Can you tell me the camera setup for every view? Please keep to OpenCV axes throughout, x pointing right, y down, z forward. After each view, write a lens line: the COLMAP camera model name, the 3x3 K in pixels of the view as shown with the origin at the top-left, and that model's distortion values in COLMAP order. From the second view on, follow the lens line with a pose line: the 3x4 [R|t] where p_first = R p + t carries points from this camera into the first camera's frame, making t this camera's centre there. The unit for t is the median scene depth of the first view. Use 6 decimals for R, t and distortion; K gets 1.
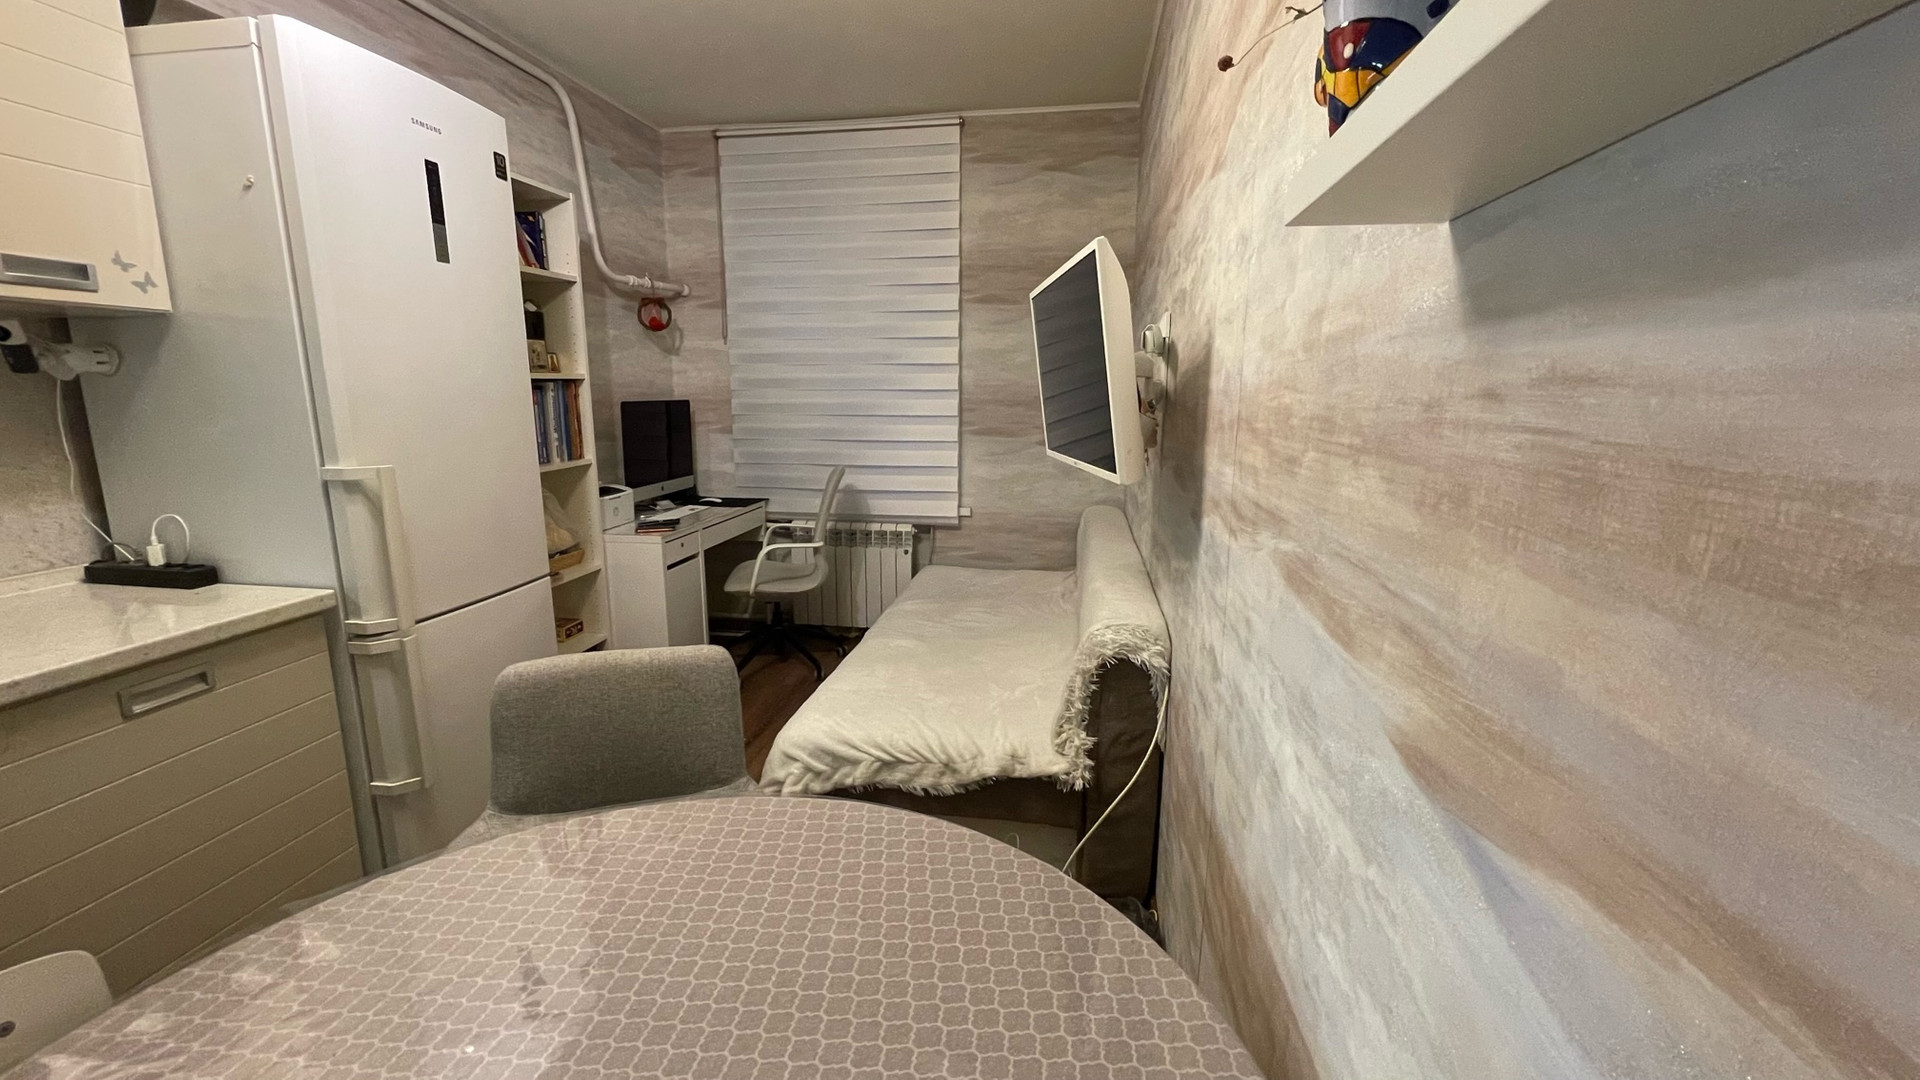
lens RADIAL K [[786.9, 0, 960.0], [0, 786.9, 540.0], [0, 0, 1]] dist [-0.001293, -0.000098]
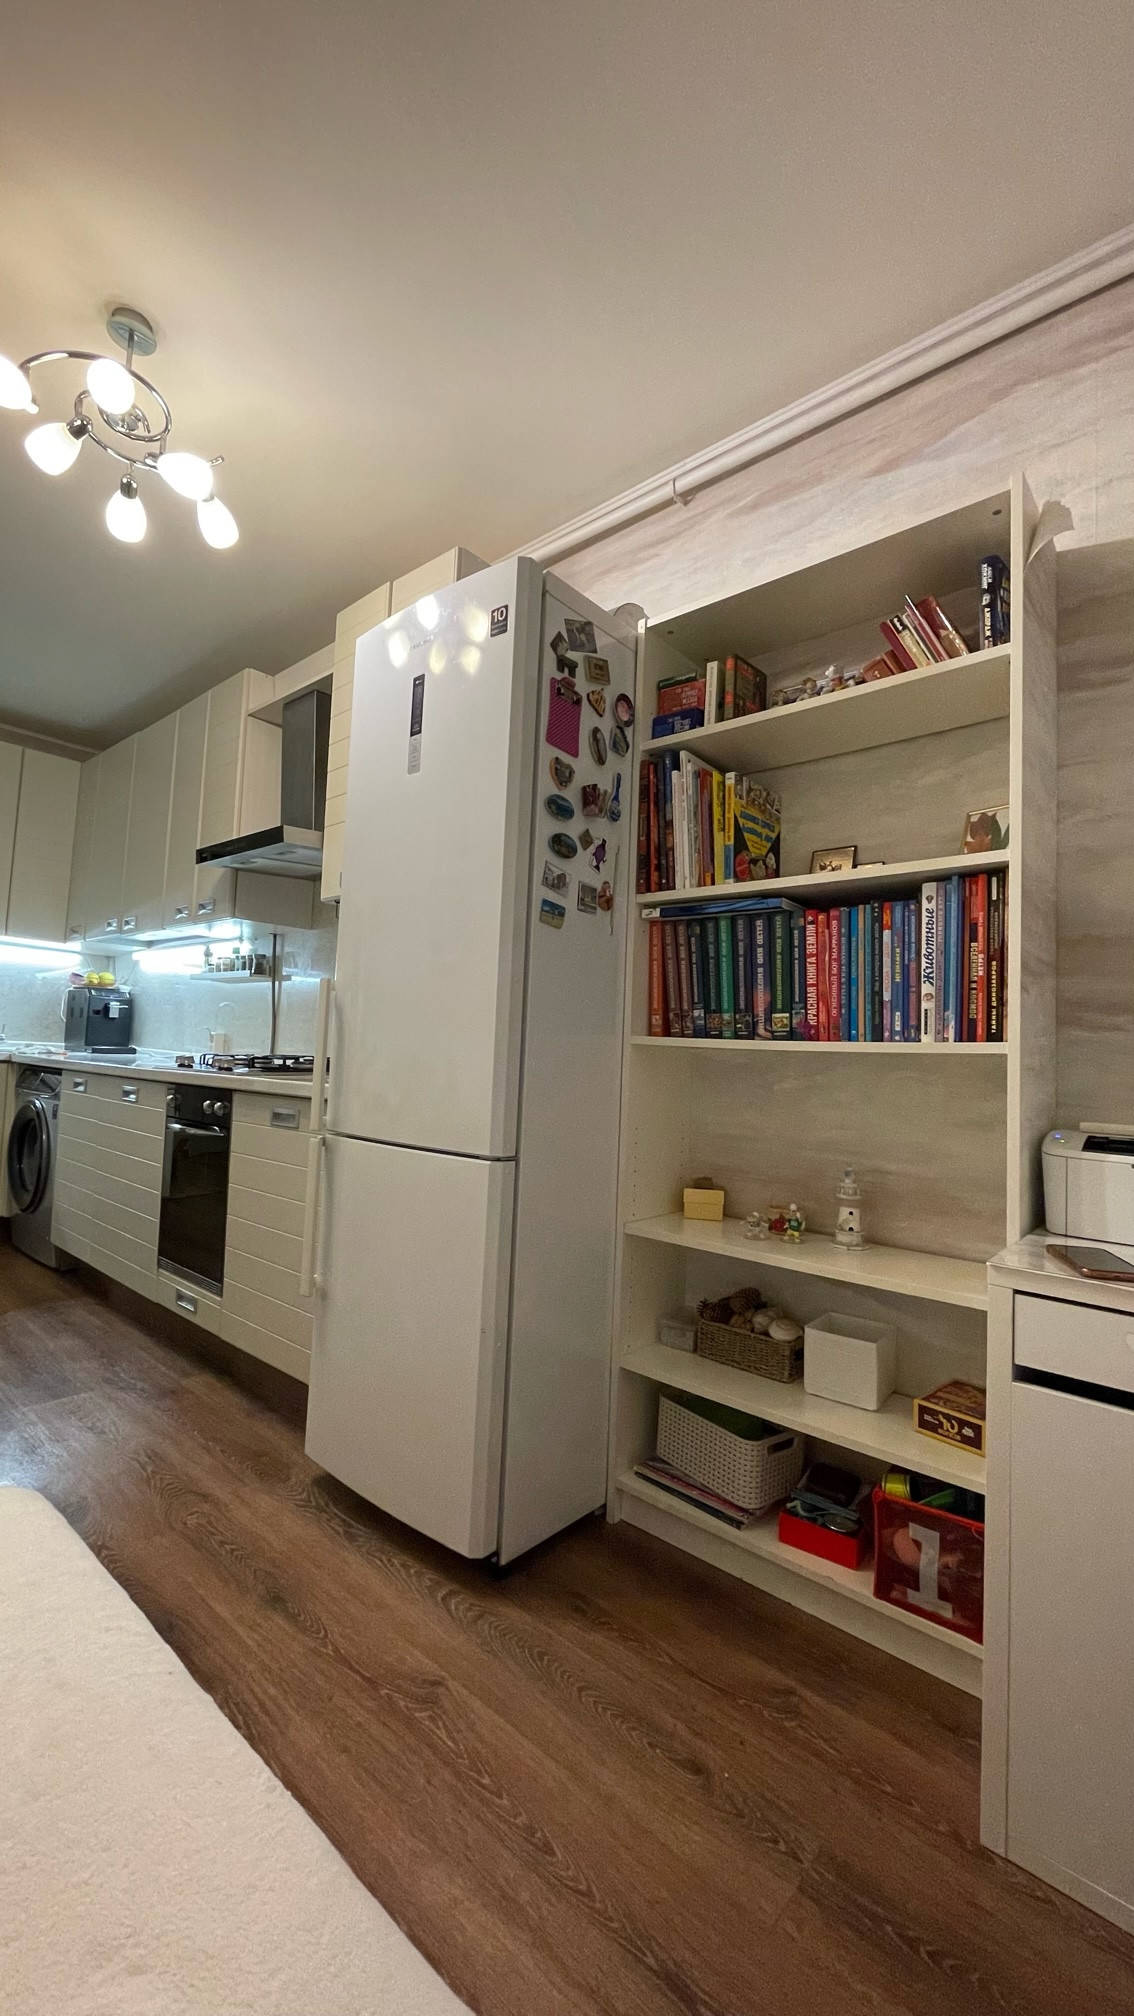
lens RADIAL K [[826.2, 0, 562.6], [0, 826.2, 1004.5], [0, 0, 1]] dist [-0.001293, -0.000098]
pose [[-0.548671, -0.074890, -0.832677, 0.026928], [-0.200932, 0.978599, 0.044385, -0.084350], [0.811533, 0.191665, -0.551977, 0.921707]]
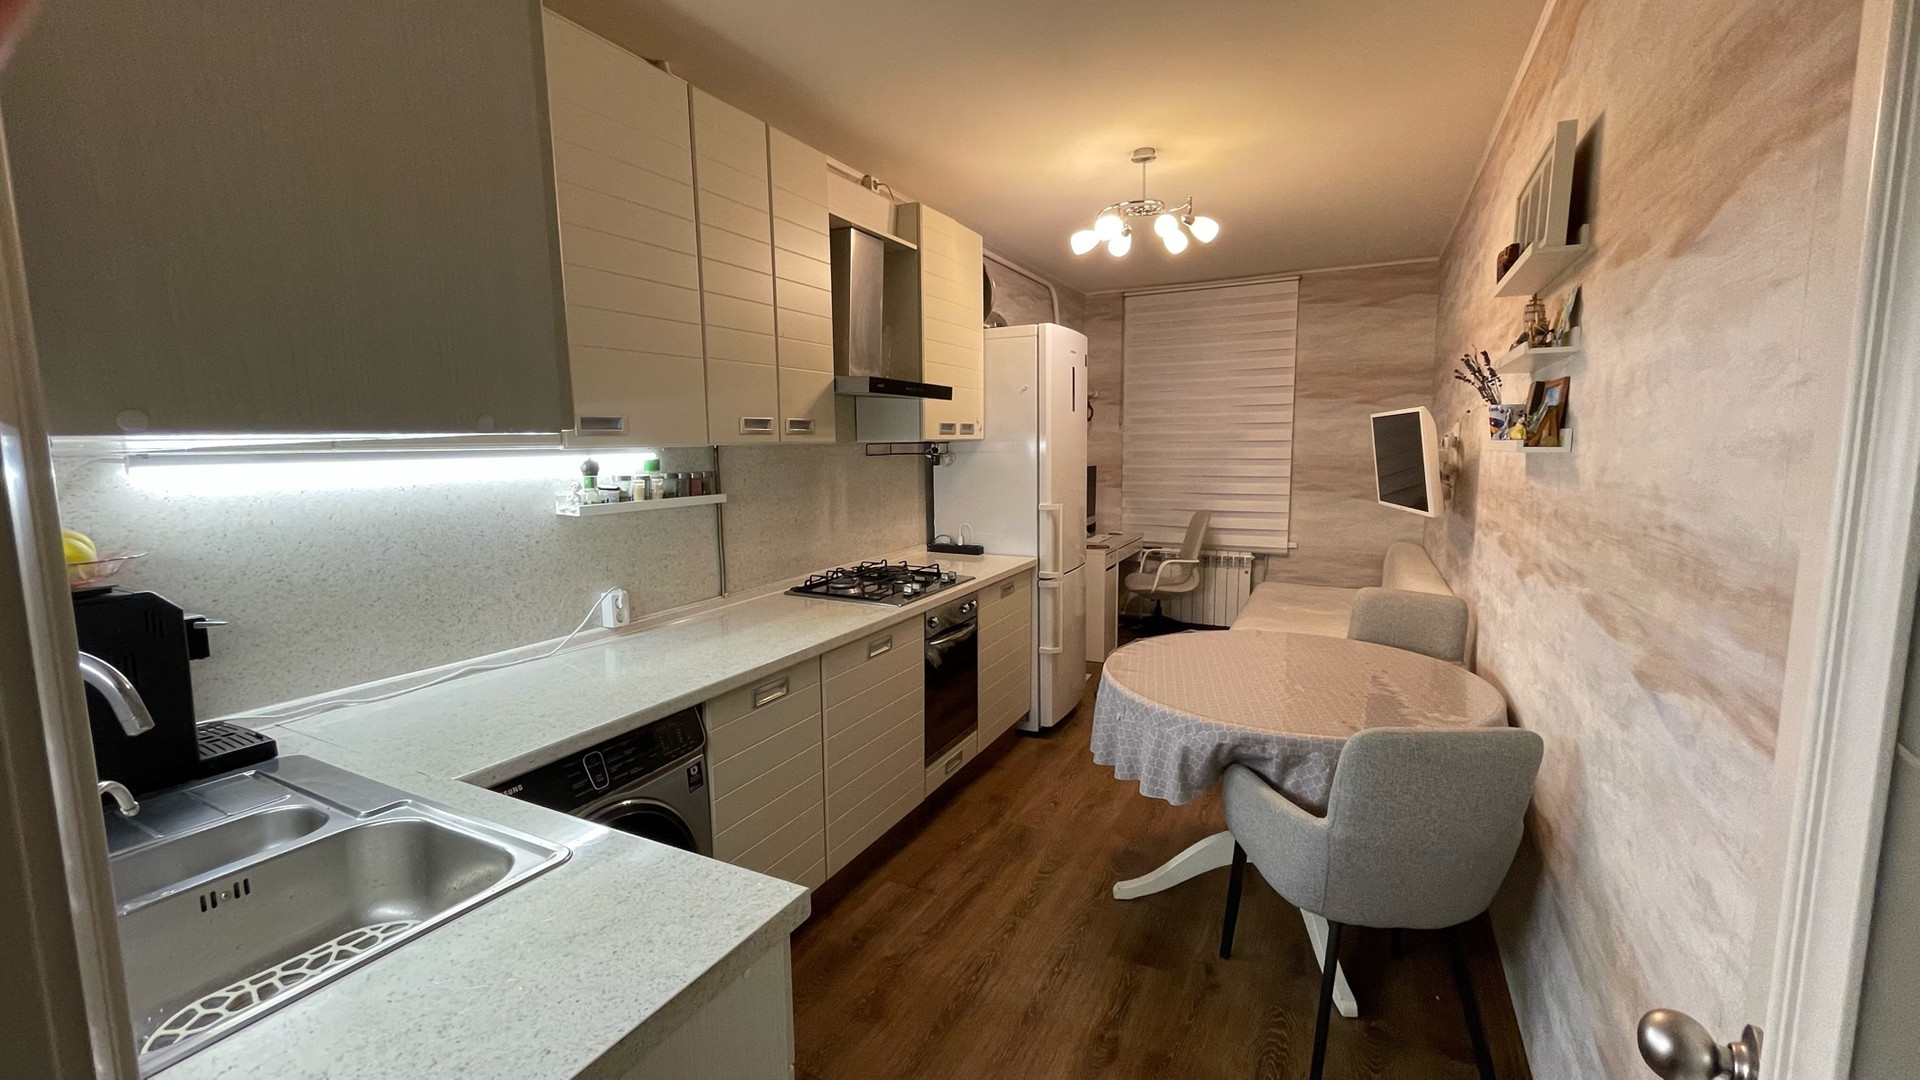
lens RADIAL K [[804.8, 0, 936.3], [0, 804.8, 540.3], [0, 0, 1]] dist [-0.001604, -0.000150]
pose [[0.947035, 0.027688, -0.319936, -0.154959], [-0.048015, 0.997286, -0.055822, 0.074989], [0.317522, 0.068228, 0.945793, -0.628178]]
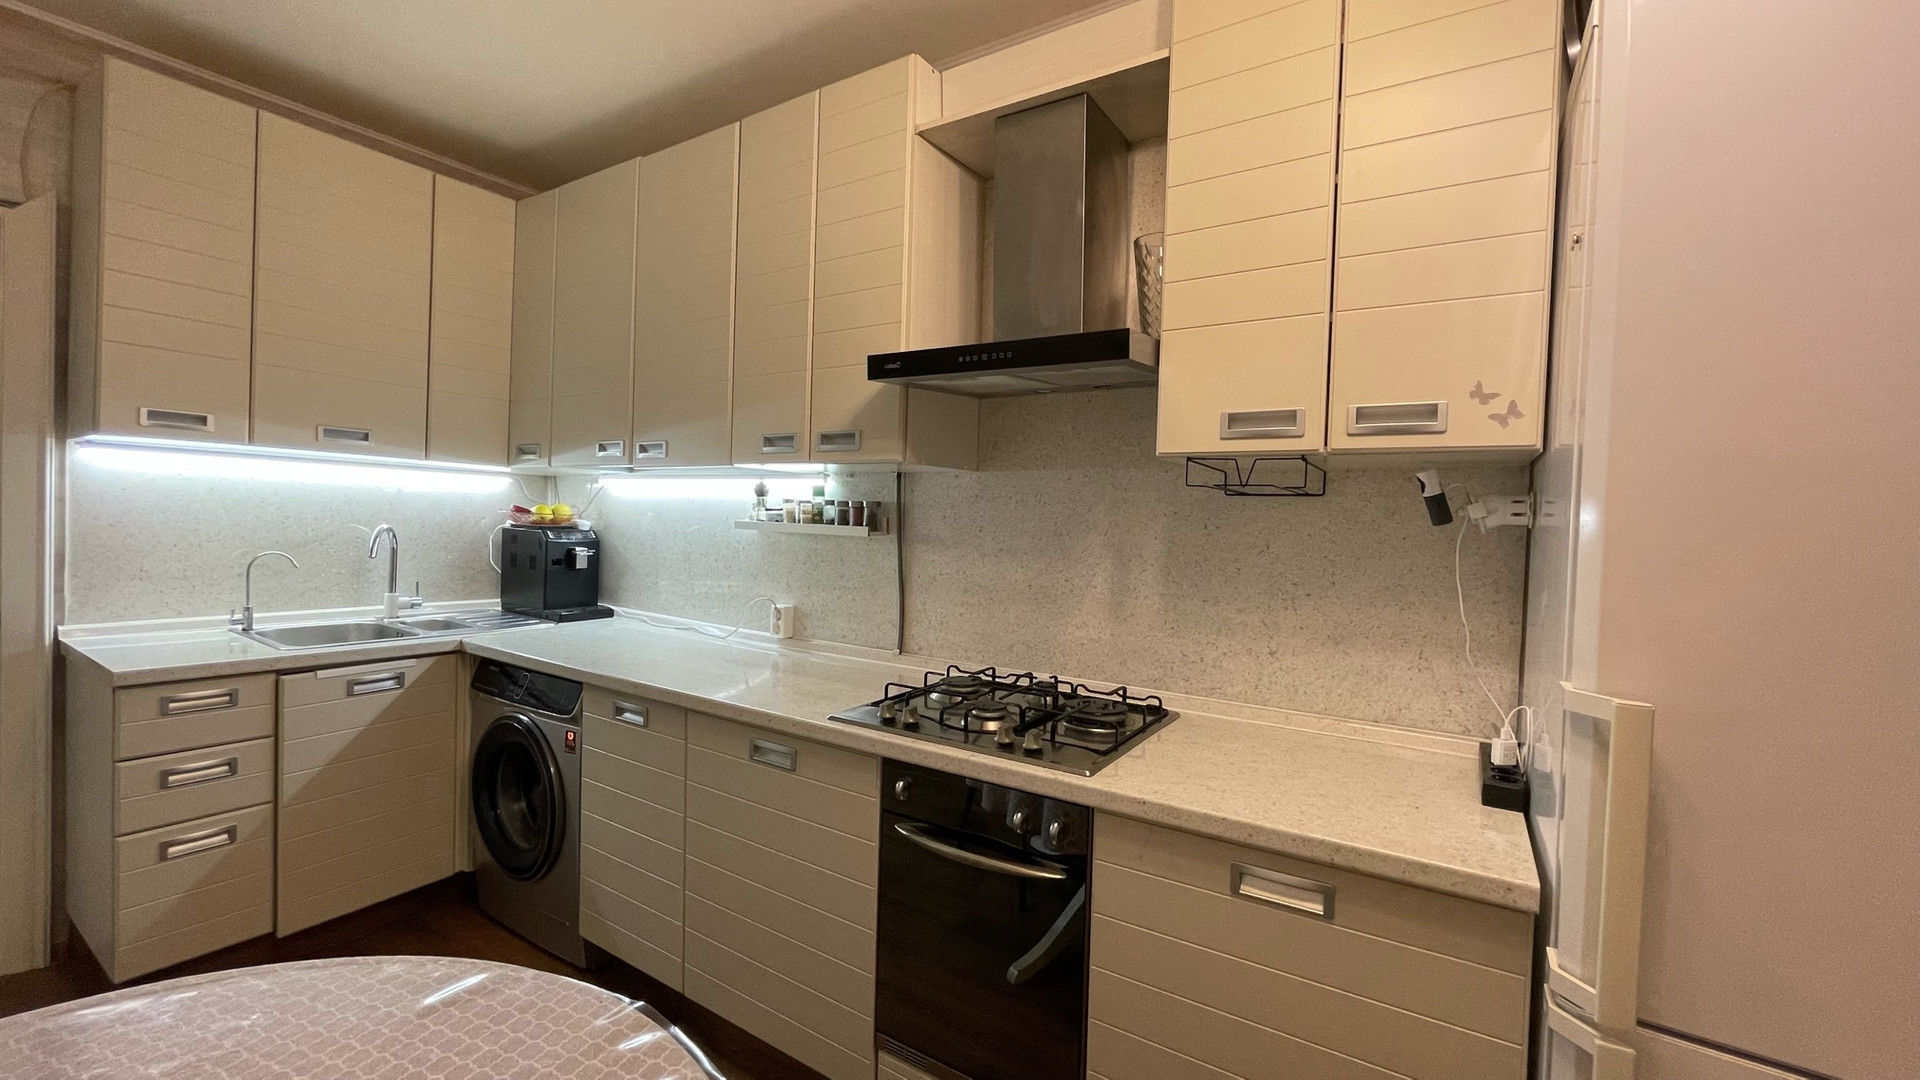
lens RADIAL K [[786.9, 0, 960.0], [0, 786.9, 540.0], [0, 0, 1]] dist [-0.001293, -0.000098]
pose [[-0.421472, 0.010429, -0.906781, -0.039825], [-0.202815, 0.973521, 0.105465, -0.077759], [0.883871, 0.228359, -0.408197, 0.381967]]
